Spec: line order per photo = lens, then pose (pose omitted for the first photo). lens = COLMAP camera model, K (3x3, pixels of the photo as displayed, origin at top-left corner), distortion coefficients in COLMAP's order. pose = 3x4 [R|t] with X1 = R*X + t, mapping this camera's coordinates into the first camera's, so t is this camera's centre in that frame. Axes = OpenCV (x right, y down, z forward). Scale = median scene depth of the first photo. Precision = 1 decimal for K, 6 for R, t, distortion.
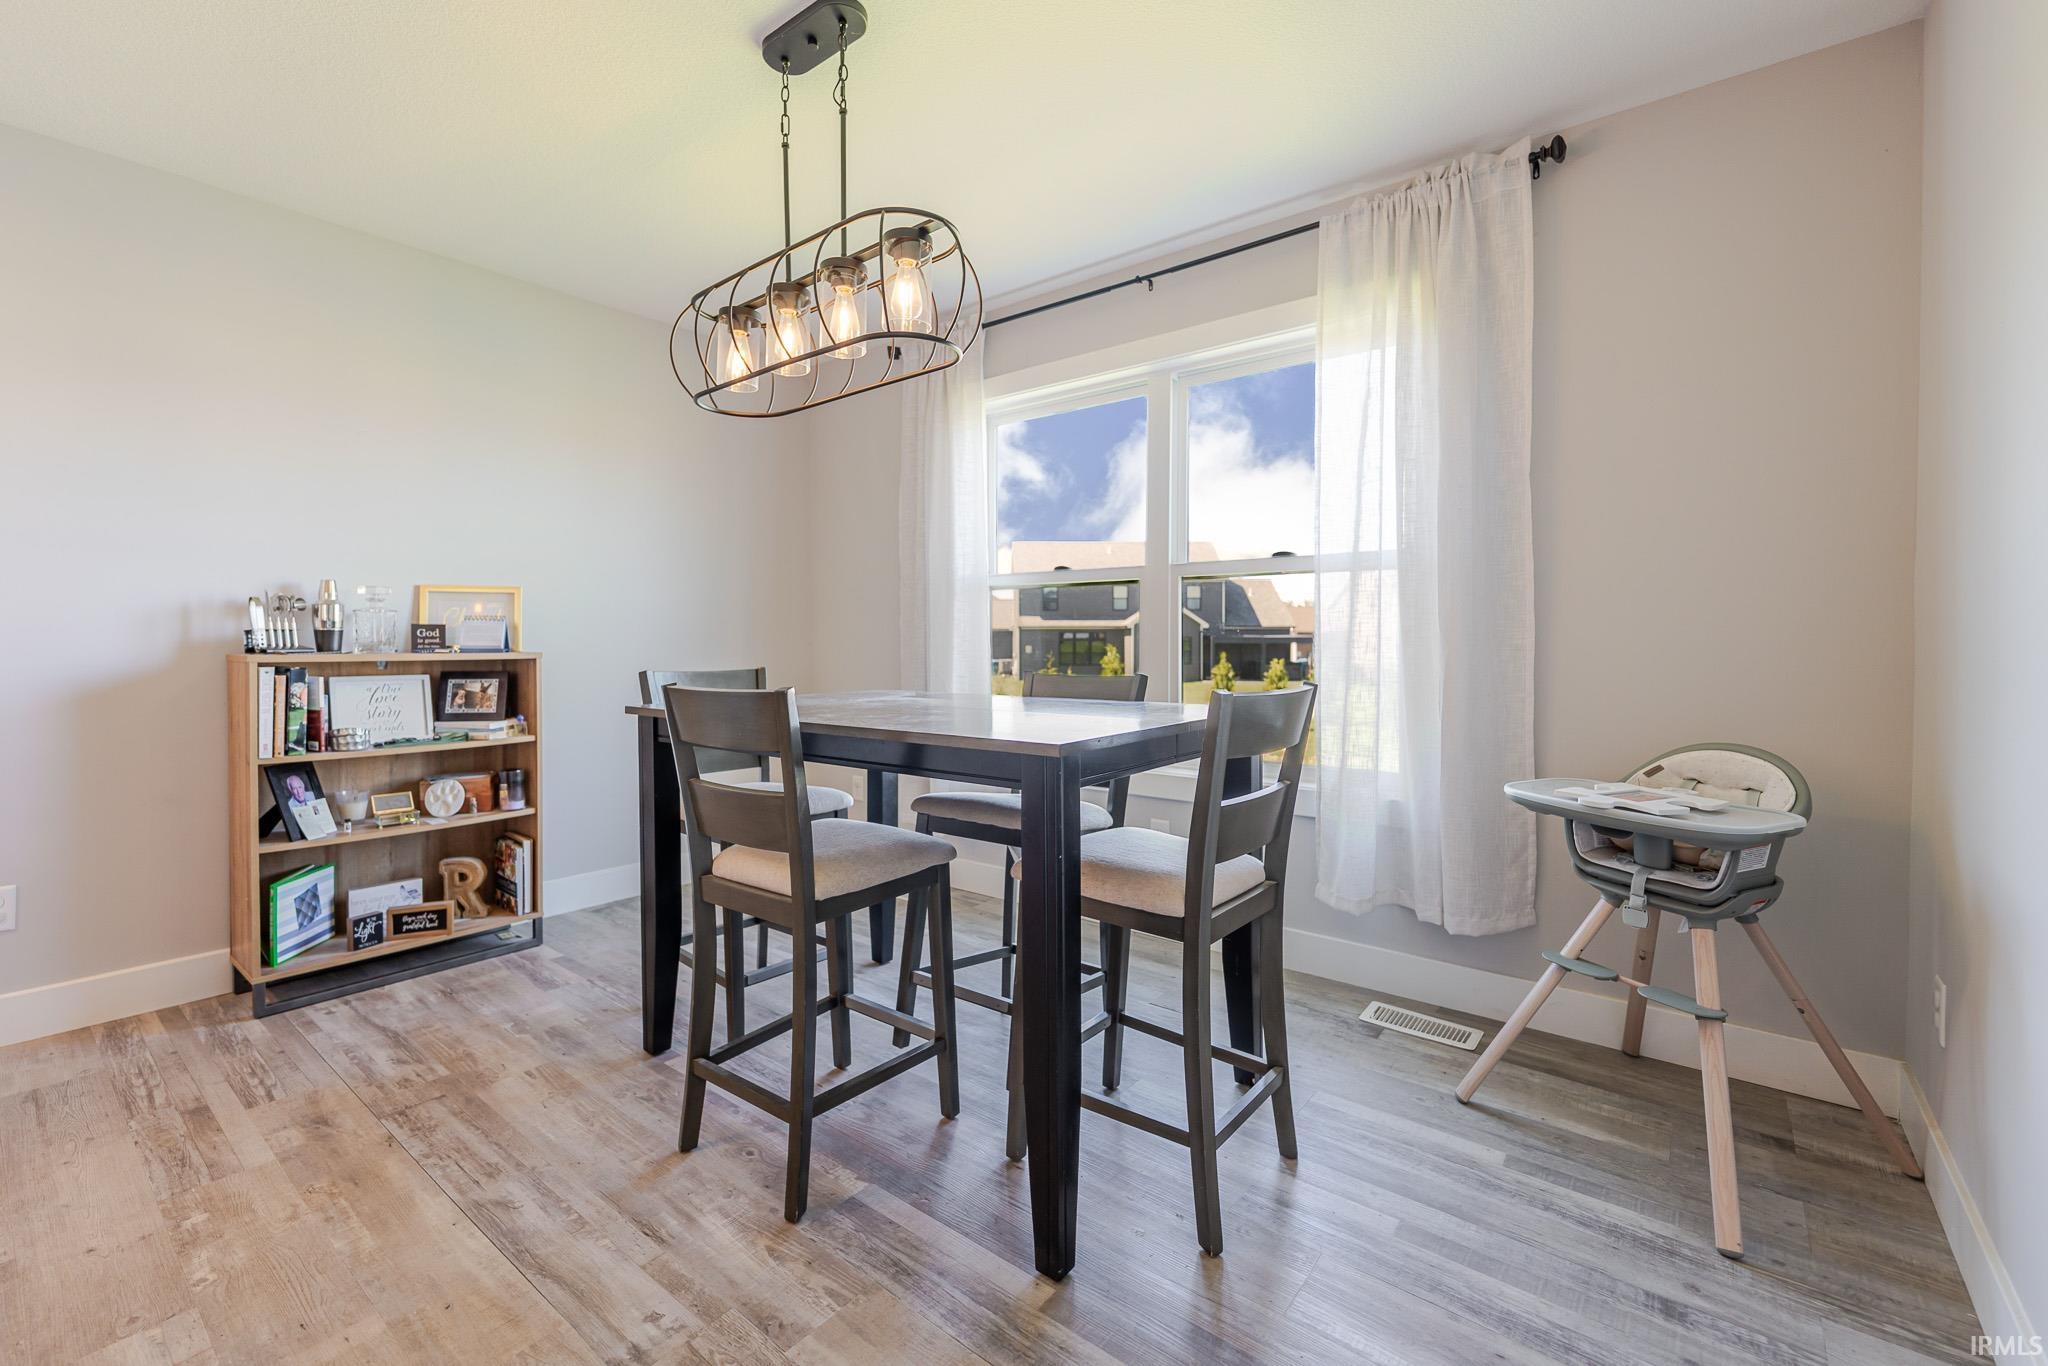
lens RADIAL K [[861.7, 0, 1017.2], [0, 861.7, 641.6], [0, 0, 1]] dist [0.000687, 0.000123]
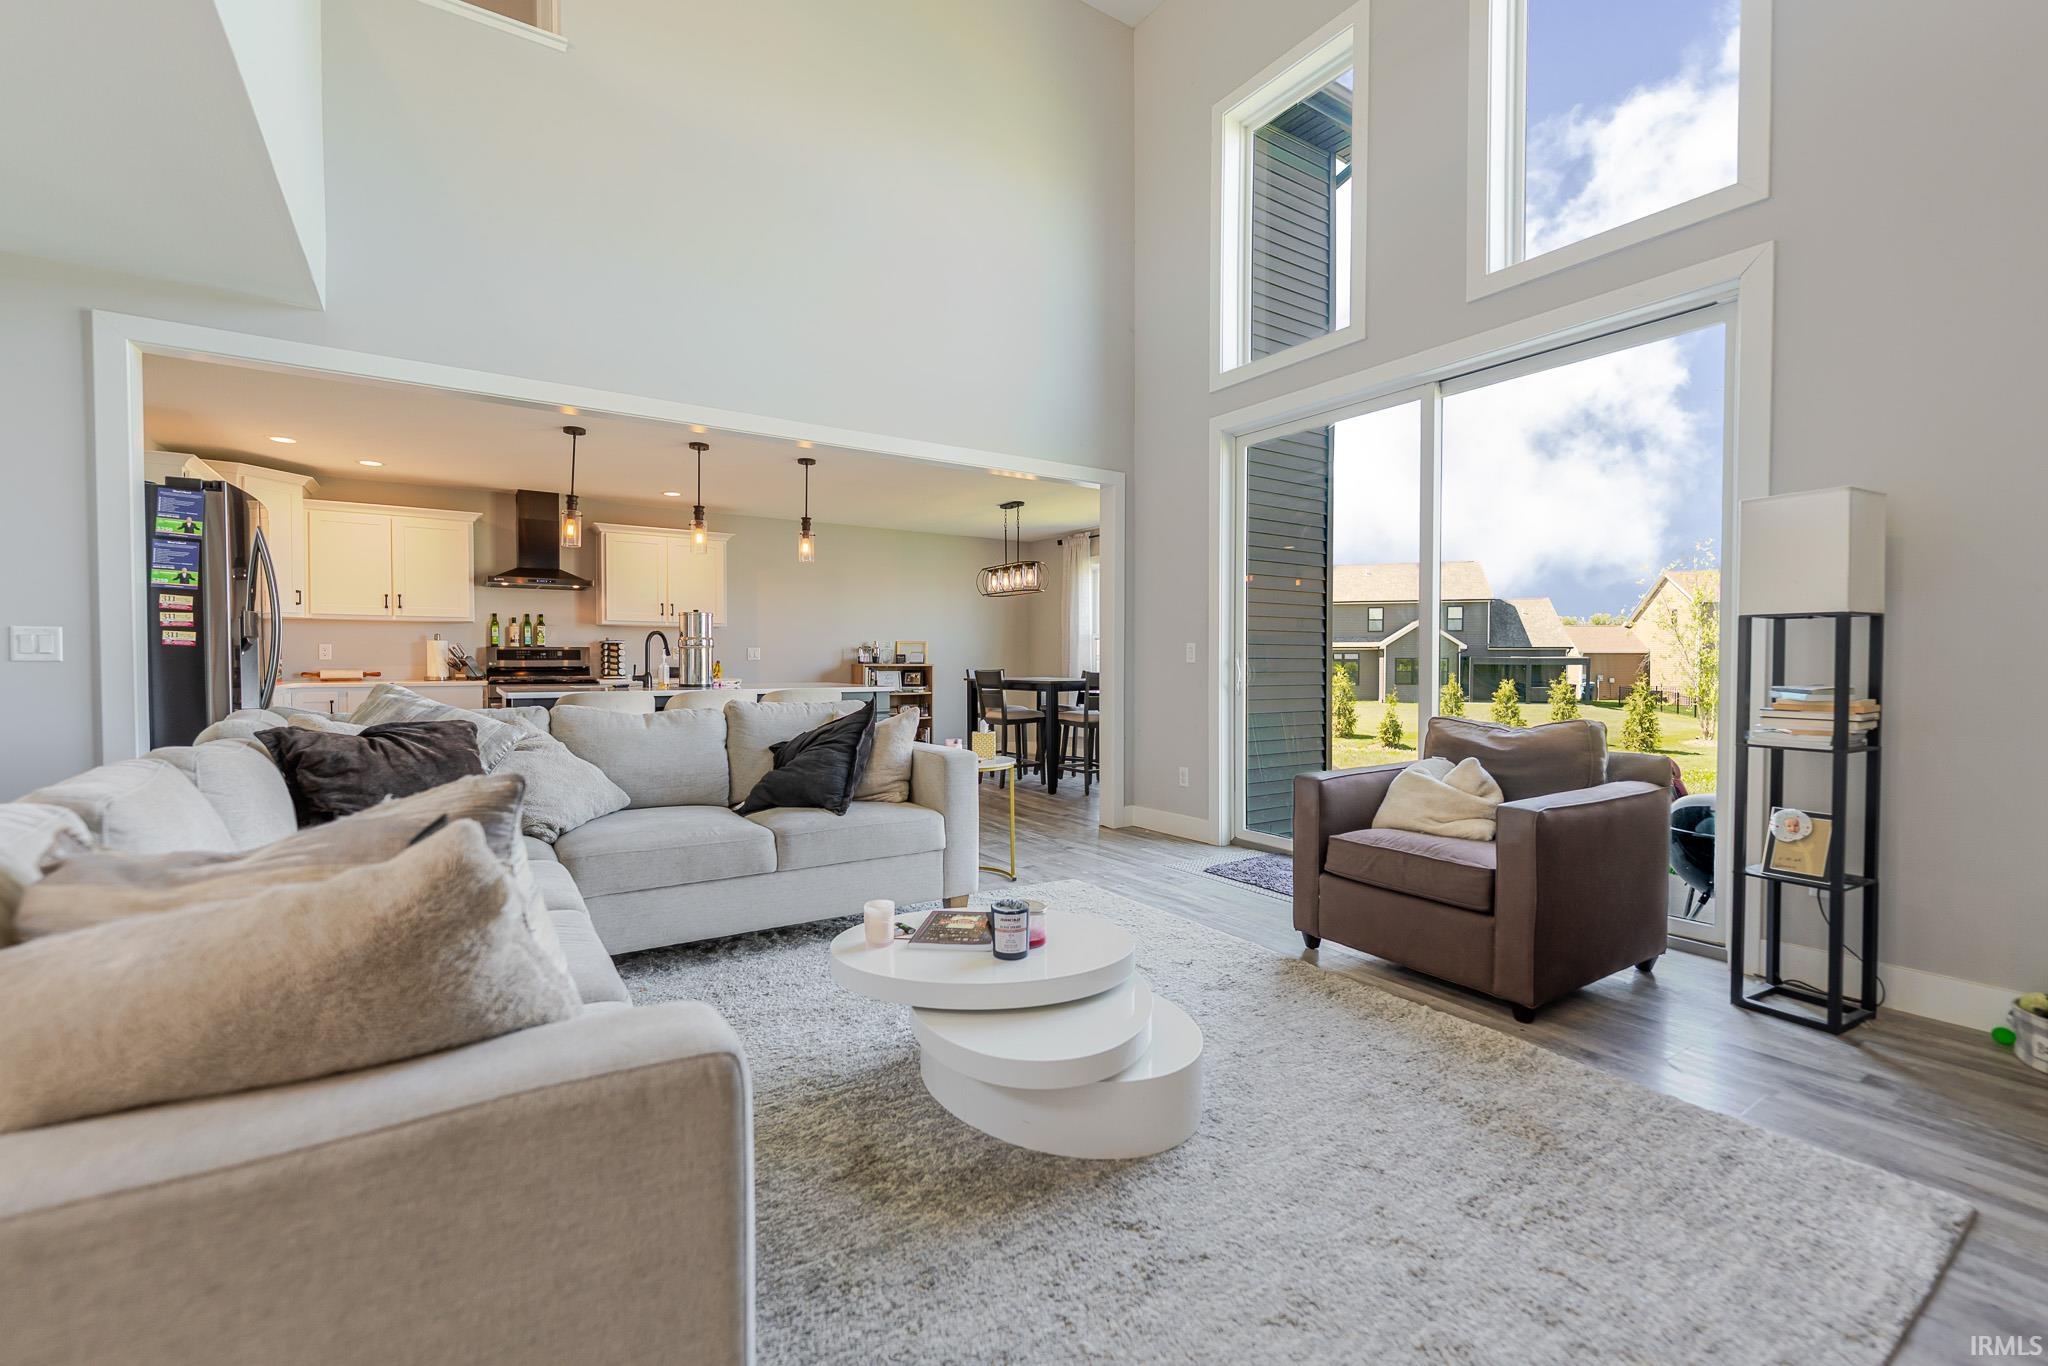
lens RADIAL K [[864.8, 0, 1005.5], [0, 864.8, 678.1], [0, 0, 1]] dist [-0.000999, 0.000038]
pose [[0.943637, 0.009206, -0.330854, 0.668139], [-0.002927, 0.999806, 0.019471, 0.002775], [0.330969, -0.017405, 0.943481, -1.731467]]
